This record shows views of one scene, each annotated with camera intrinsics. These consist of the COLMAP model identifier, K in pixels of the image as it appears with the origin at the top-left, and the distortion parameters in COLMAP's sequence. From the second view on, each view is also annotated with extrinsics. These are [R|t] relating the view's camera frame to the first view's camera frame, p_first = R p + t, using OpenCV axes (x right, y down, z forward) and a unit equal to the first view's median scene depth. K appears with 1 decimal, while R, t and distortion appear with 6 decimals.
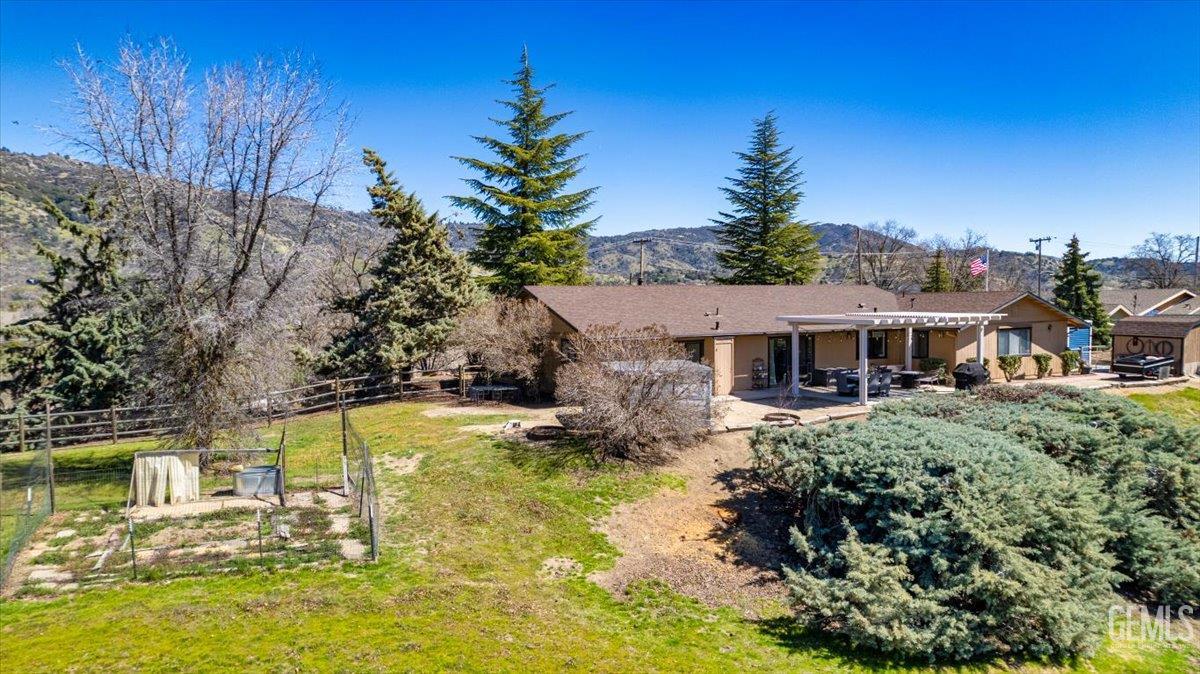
lens RADIAL K [[767.6, 0, 603.4], [0, 767.6, 342.9], [0, 0, 1]] dist [-0.065435, 0.064318]
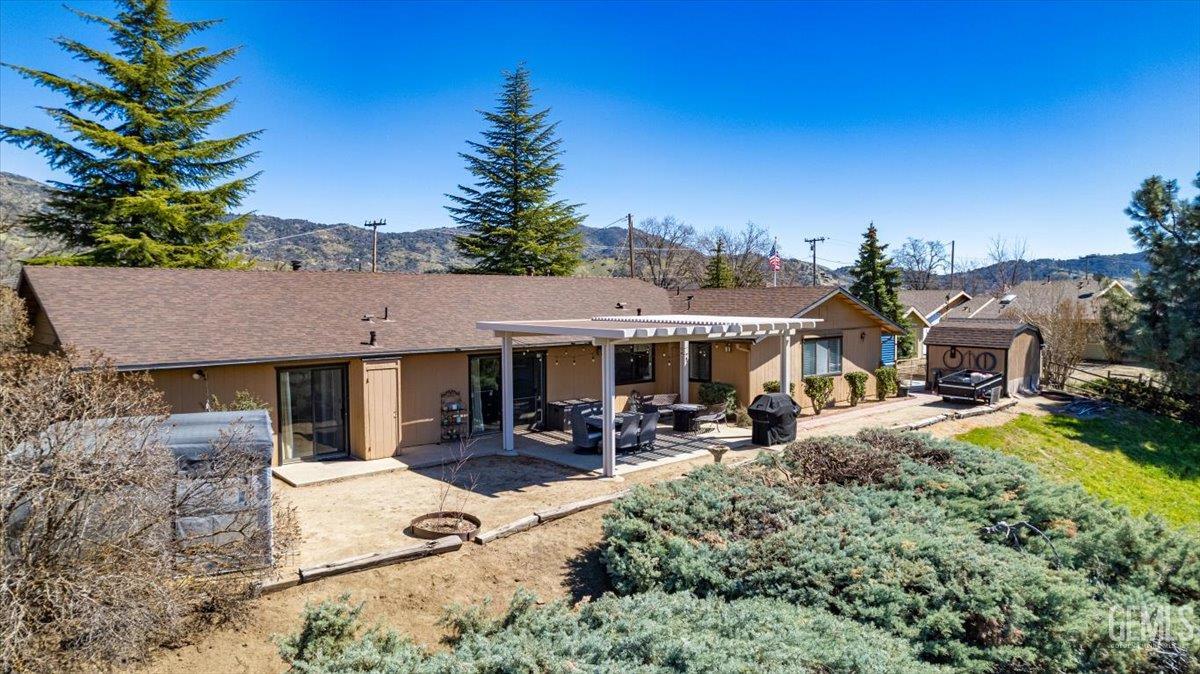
lens RADIAL K [[767.6, 0, 604.4], [0, 767.6, 336.9], [0, 0, 1]] dist [-0.065435, 0.064318]
pose [[0.963263, -0.003294, 0.268539, 0.112927], [0.005264, 0.999964, -0.006615, -0.012758], [-0.268507, 0.007786, 0.963246, 0.272771]]
